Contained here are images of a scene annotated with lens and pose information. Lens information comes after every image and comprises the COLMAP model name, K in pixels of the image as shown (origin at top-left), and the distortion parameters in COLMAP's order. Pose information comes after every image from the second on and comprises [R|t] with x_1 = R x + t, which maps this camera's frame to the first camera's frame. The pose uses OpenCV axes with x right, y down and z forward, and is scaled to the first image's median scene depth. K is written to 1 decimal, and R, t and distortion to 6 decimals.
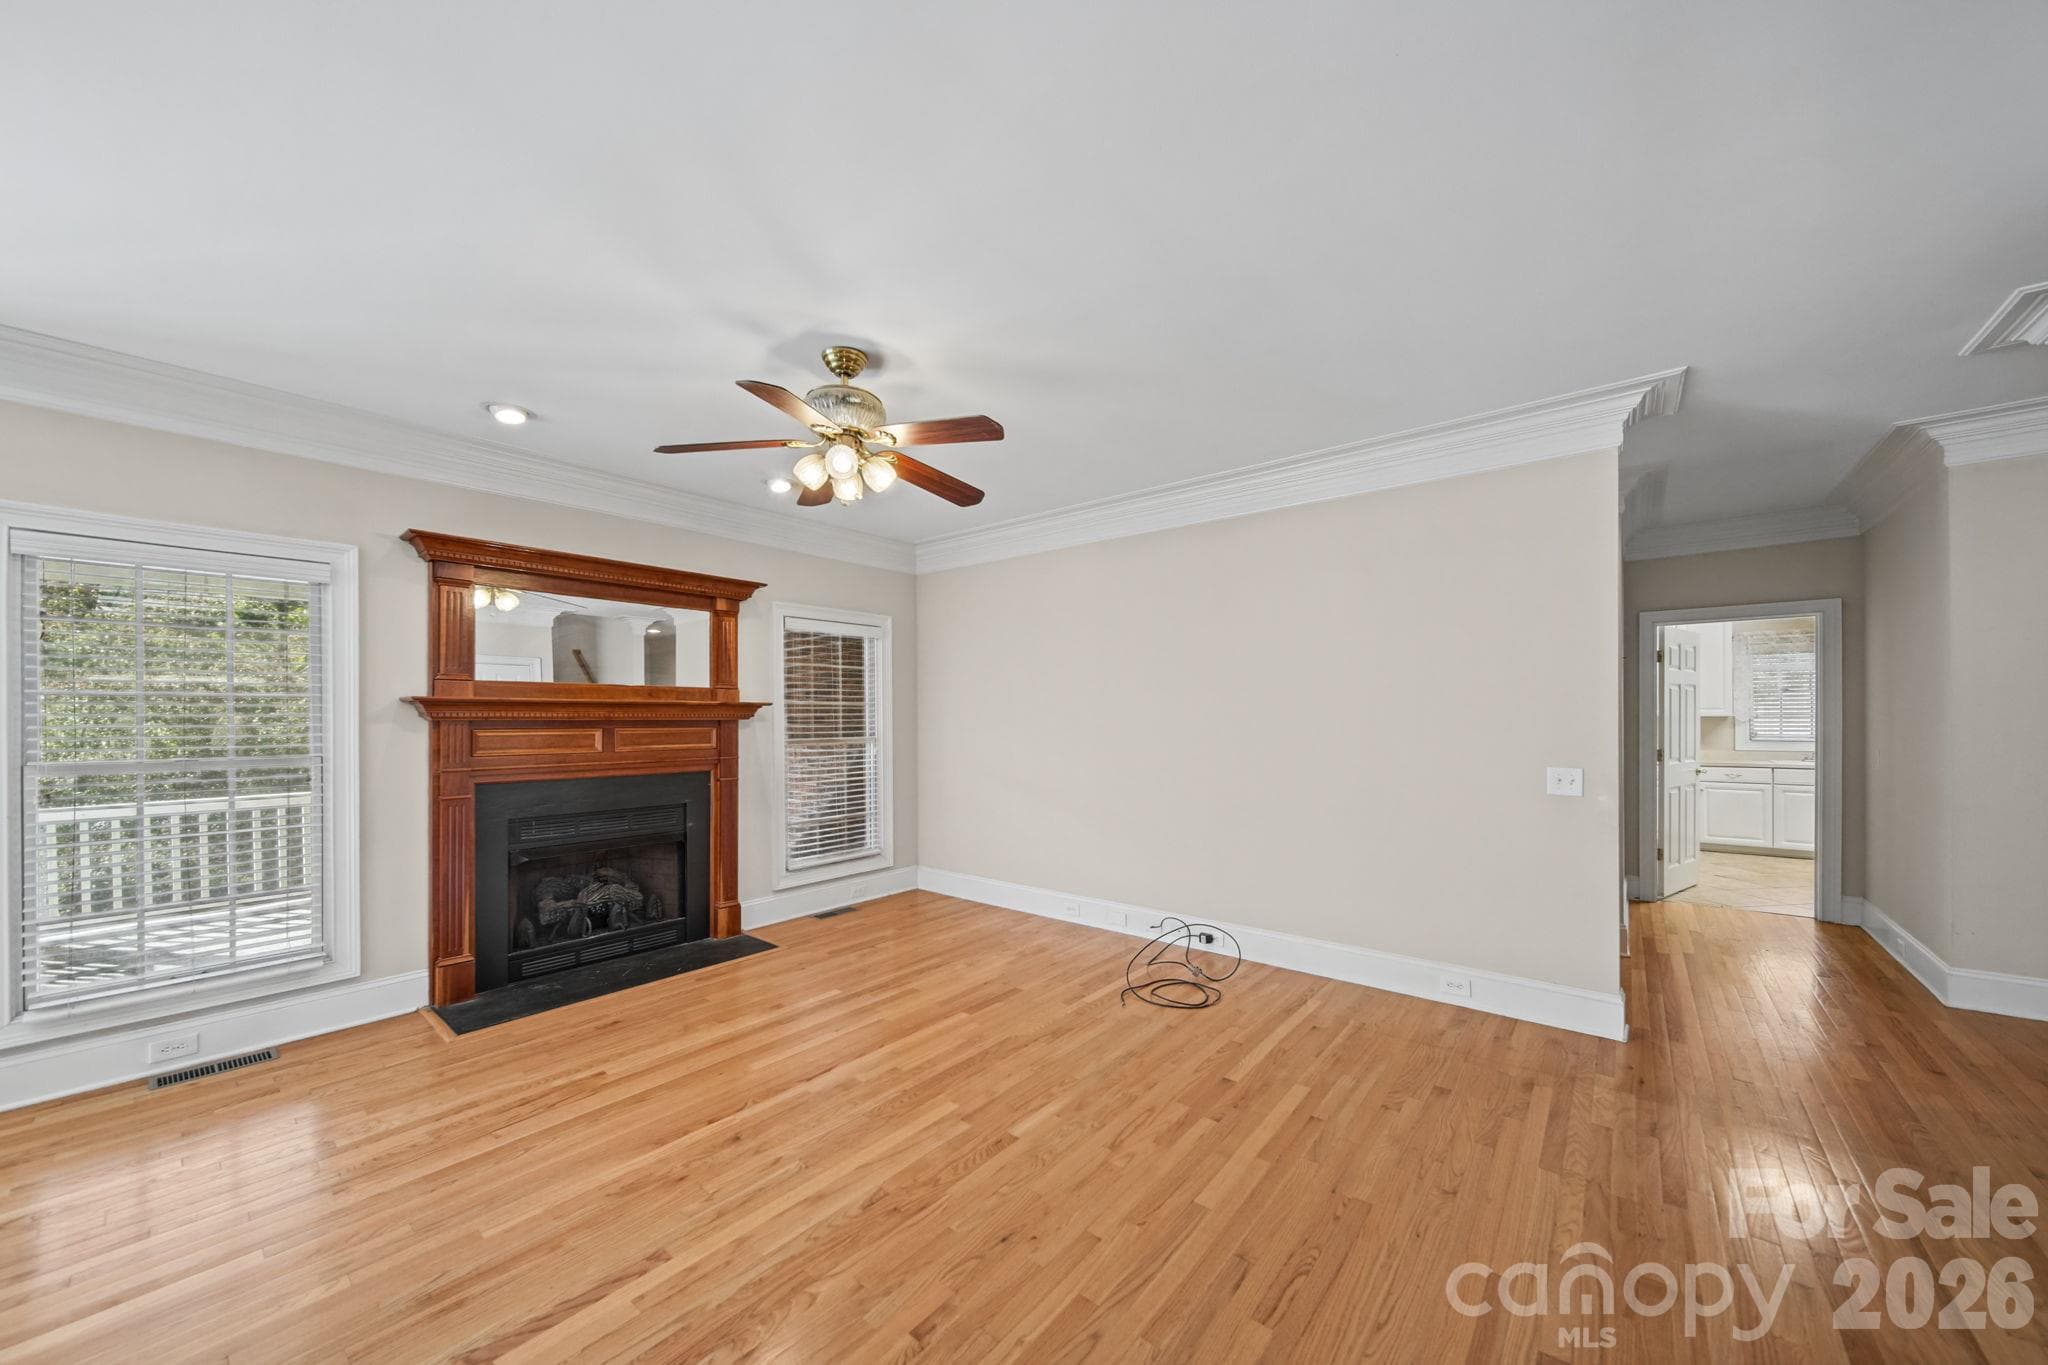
lens RADIAL K [[730.1, 0, 1027.2], [0, 730.1, 715.3], [0, 0, 1]] dist [-0.000693, -0.000031]
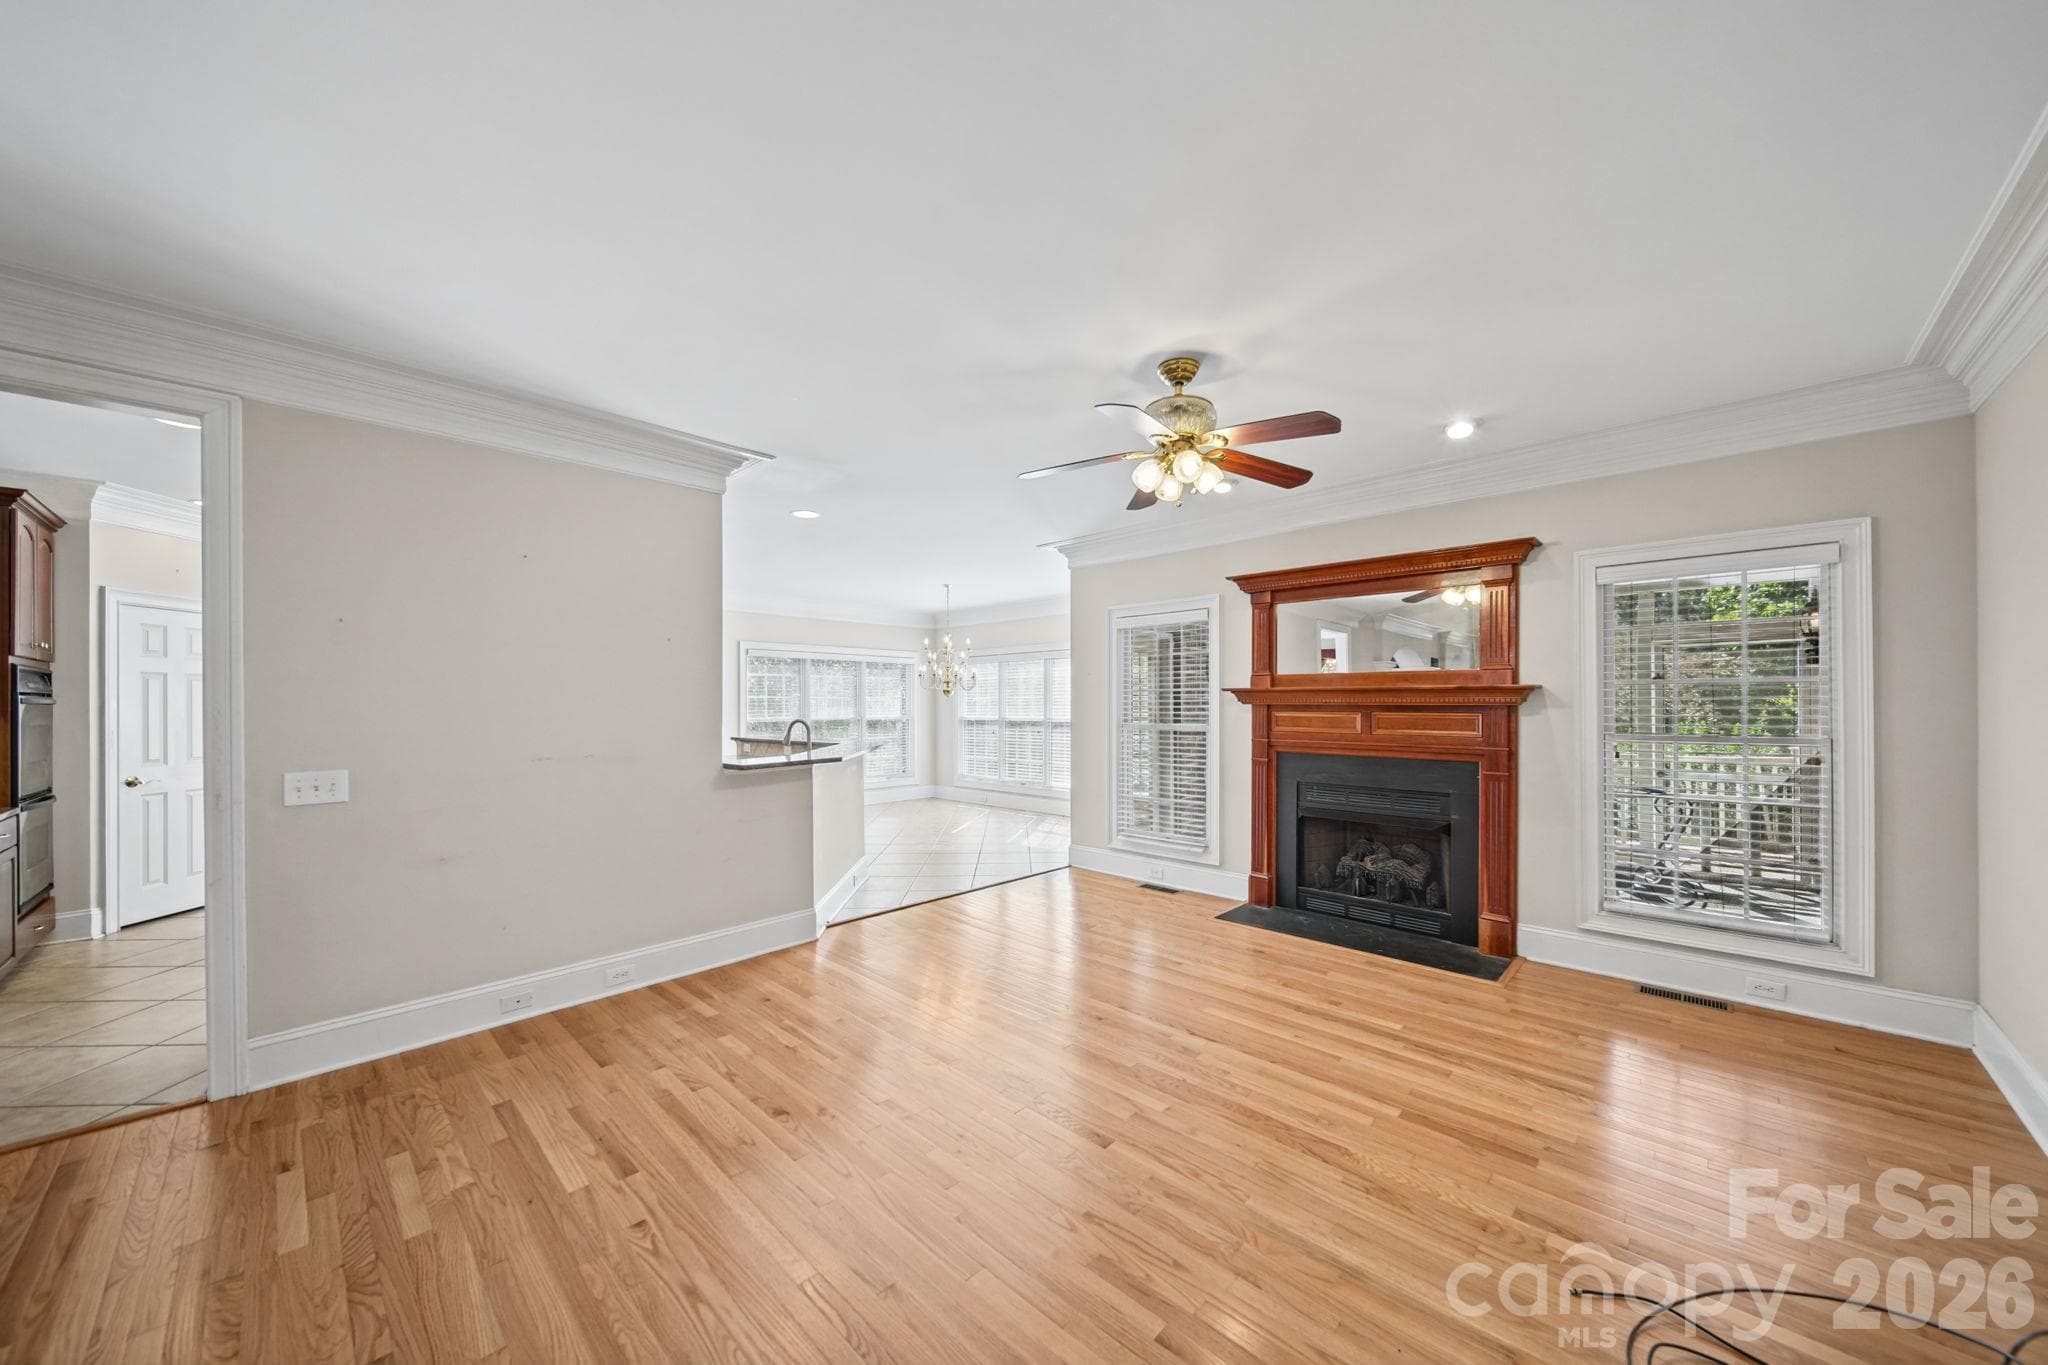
lens RADIAL K [[722.8, 0, 1026.6], [0, 722.8, 701.2], [0, 0, 1]] dist [-0.001905, -0.000033]
pose [[-0.075470, 0.003408, -0.997142, 0.497205], [0.003617, 0.999989, 0.003144, -0.004173], [0.997141, -0.003369, -0.075482, 0.516611]]
